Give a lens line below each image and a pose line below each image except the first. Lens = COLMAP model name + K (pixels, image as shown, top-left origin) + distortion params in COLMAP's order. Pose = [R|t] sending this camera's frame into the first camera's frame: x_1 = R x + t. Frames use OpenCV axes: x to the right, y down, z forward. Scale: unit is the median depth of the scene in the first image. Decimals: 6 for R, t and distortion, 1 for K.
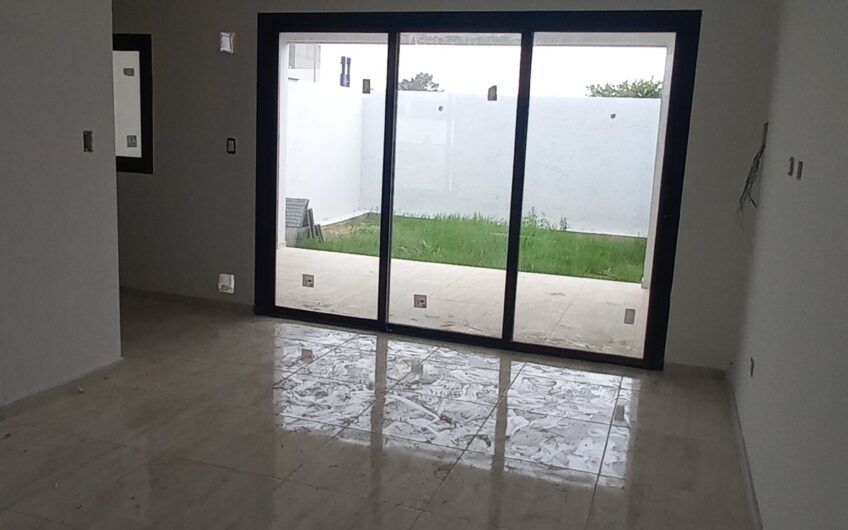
lens RADIAL K [[736.6, 0, 426.0], [0, 736.6, 251.9], [0, 0, 1]] dist [0.012650, 0.009087]
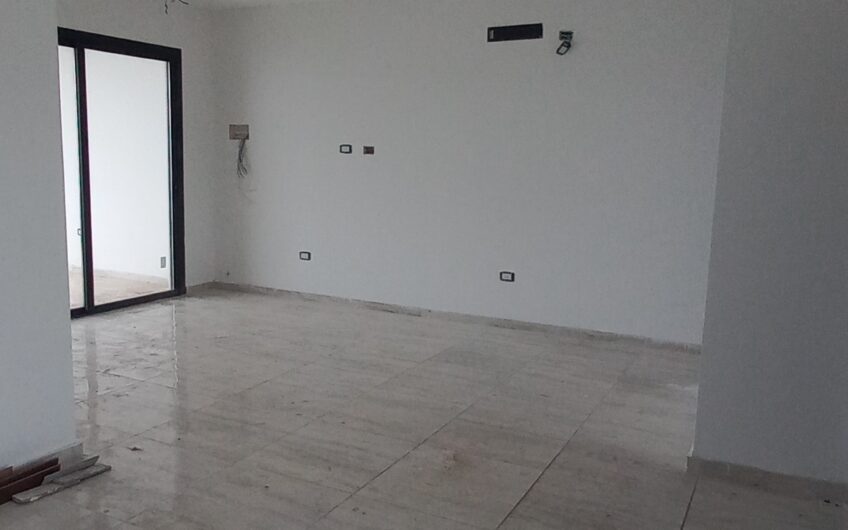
lens RADIAL K [[736.6, 0, 426.0], [0, 736.6, 251.9], [0, 0, 1]] dist [0.012650, 0.009087]
pose [[0.154917, -0.183875, 0.970665, -0.947819], [0.141946, 0.976475, 0.162321, -0.083226], [-0.977677, 0.112636, 0.177373, 0.250034]]
